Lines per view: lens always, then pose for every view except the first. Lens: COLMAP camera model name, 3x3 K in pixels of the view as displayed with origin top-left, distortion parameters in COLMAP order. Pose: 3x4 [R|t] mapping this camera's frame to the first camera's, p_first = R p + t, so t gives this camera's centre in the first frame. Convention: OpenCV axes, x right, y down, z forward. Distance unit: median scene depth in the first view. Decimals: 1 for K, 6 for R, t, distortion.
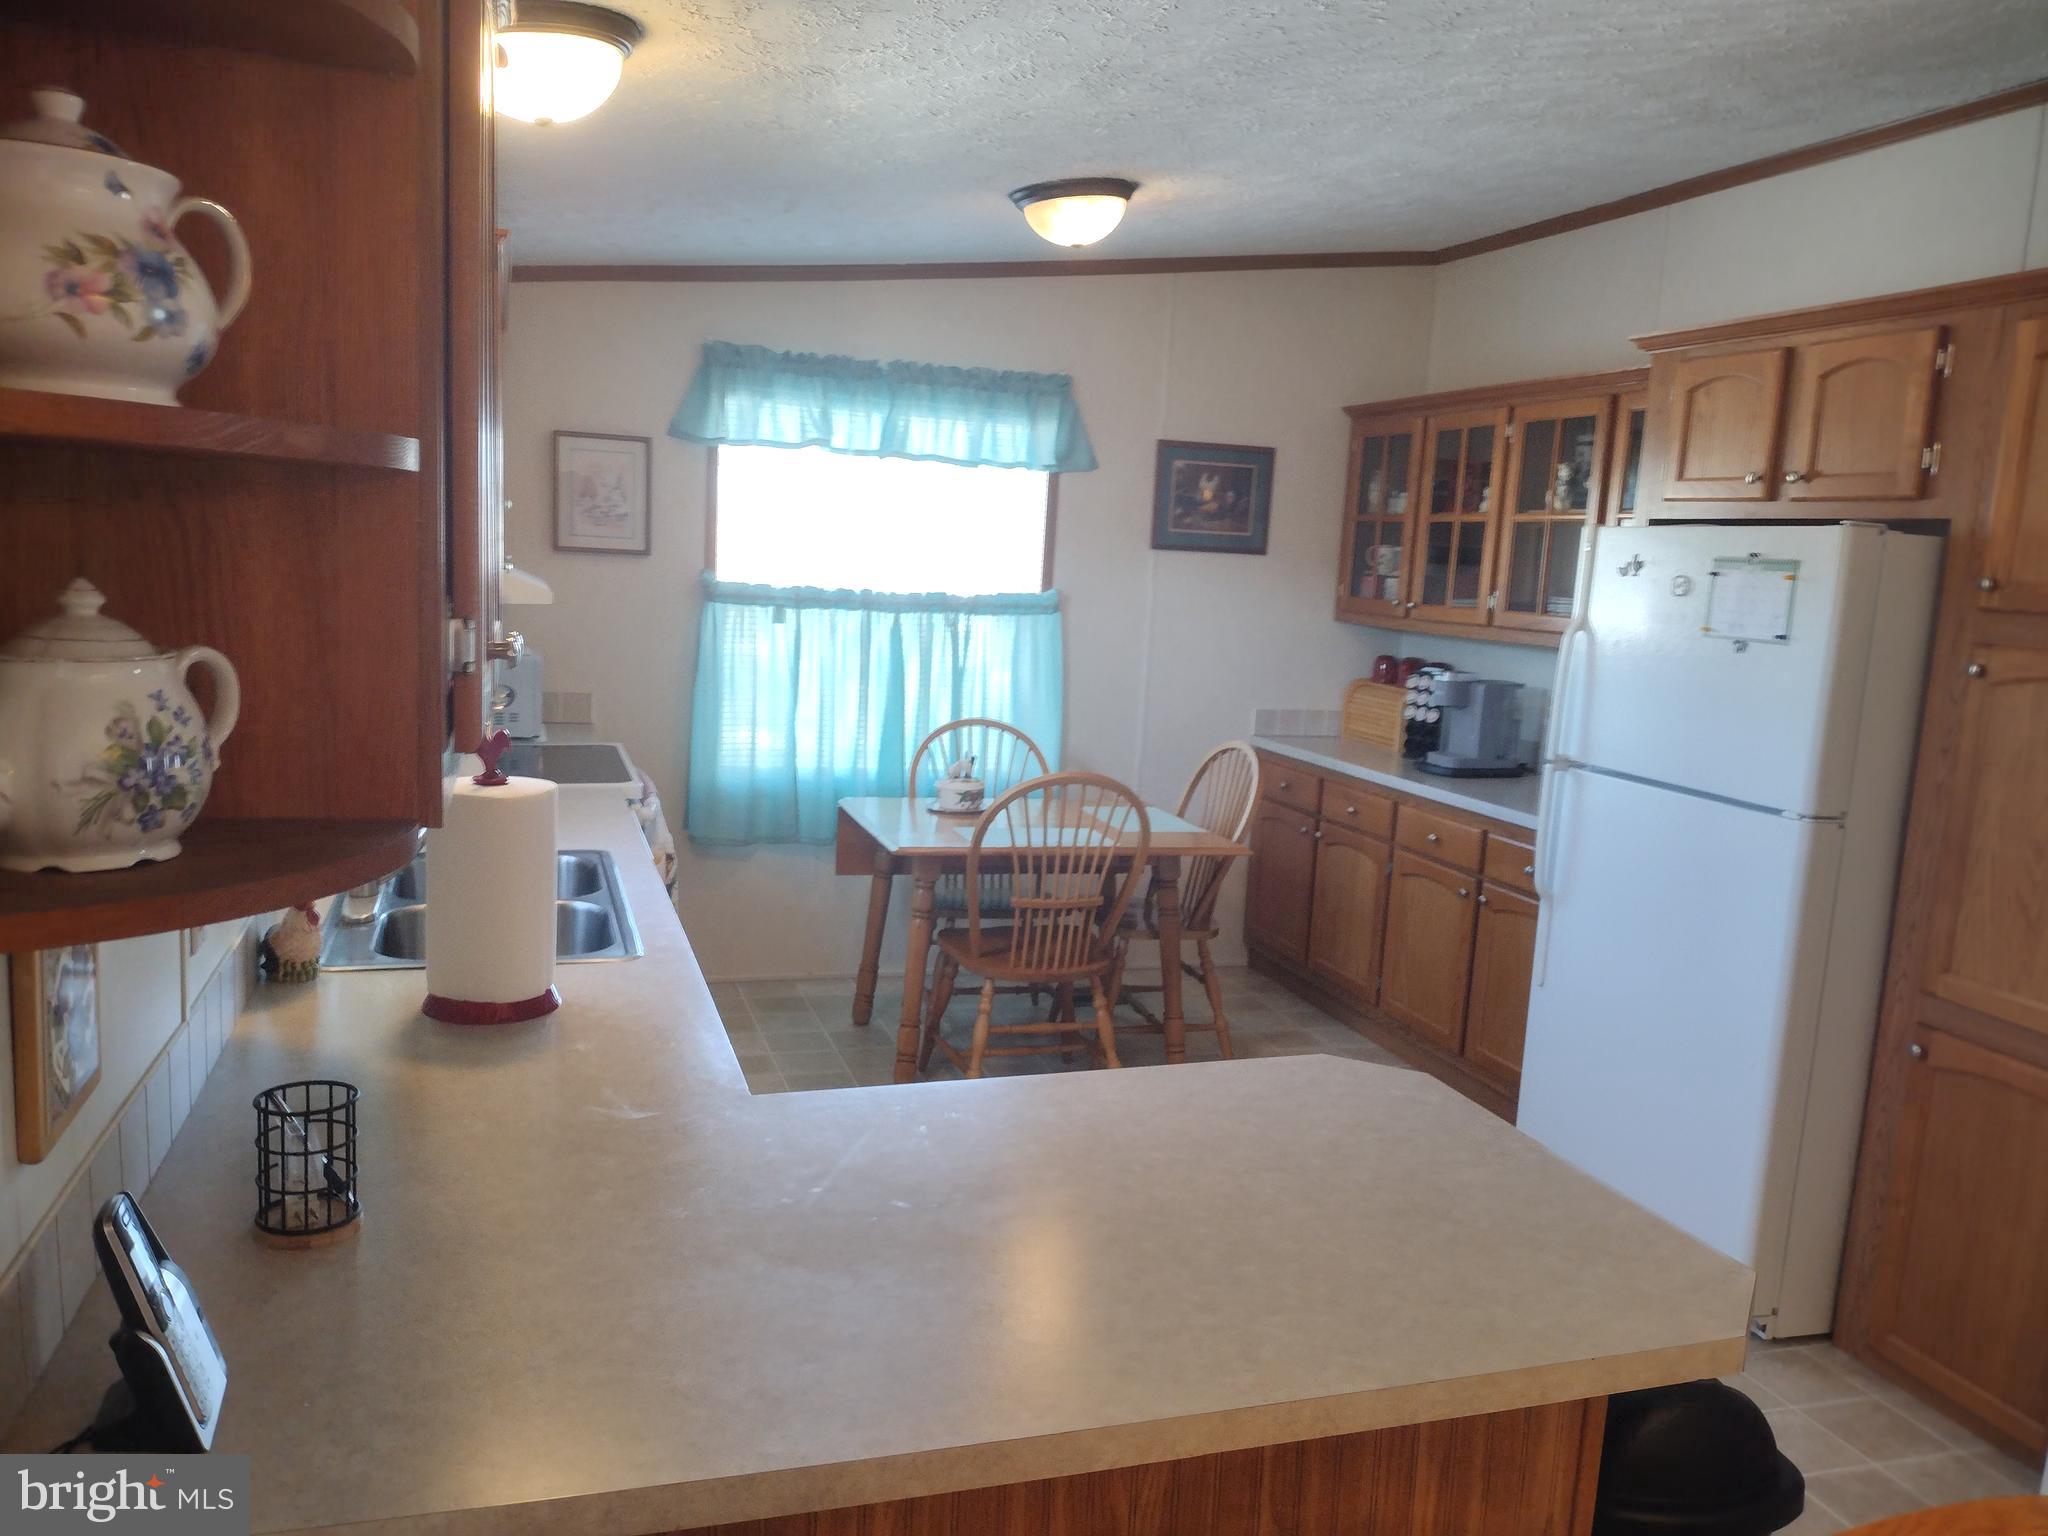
lens RADIAL K [[1556.1, 0, 1024.9], [0, 1556.1, 784.5], [0, 0, 1]] dist [0.104020, -0.000913]
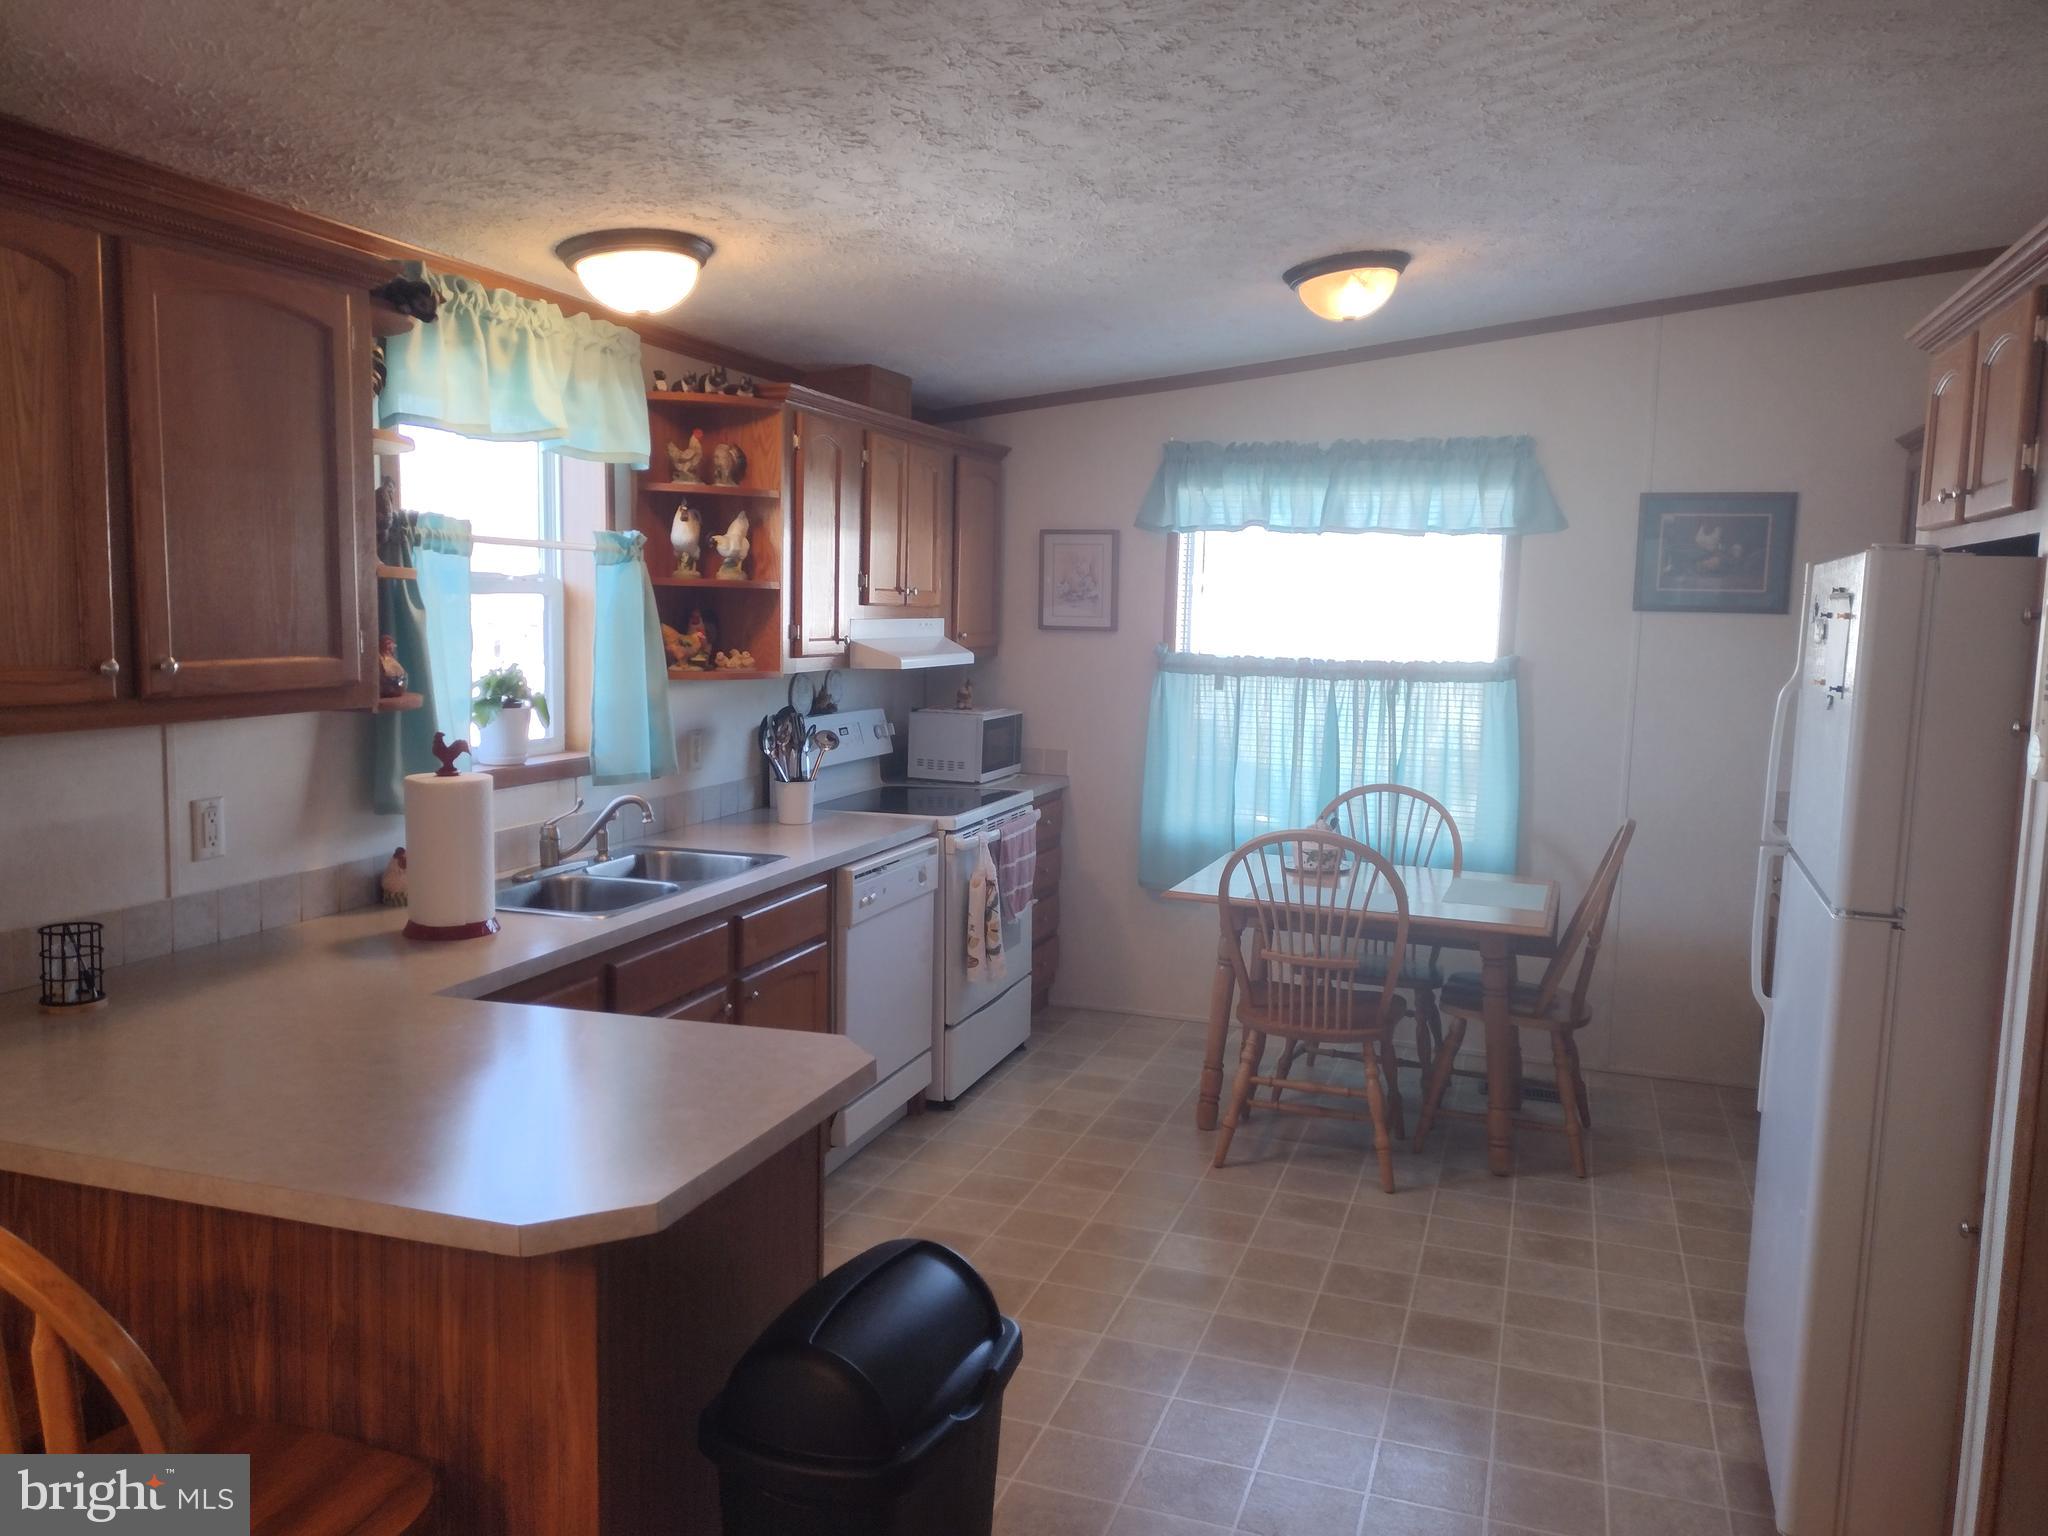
lens RADIAL K [[1538.9, 0, 1024.0], [0, 1538.9, 768.0], [0, 0, 1]] dist [0.023867, -0.044903]
pose [[0.793232, 0.028820, -0.608237, 0.385189], [-0.070032, 0.996569, -0.044112, 0.007213], [0.604878, 0.077587, 0.792529, 0.076880]]
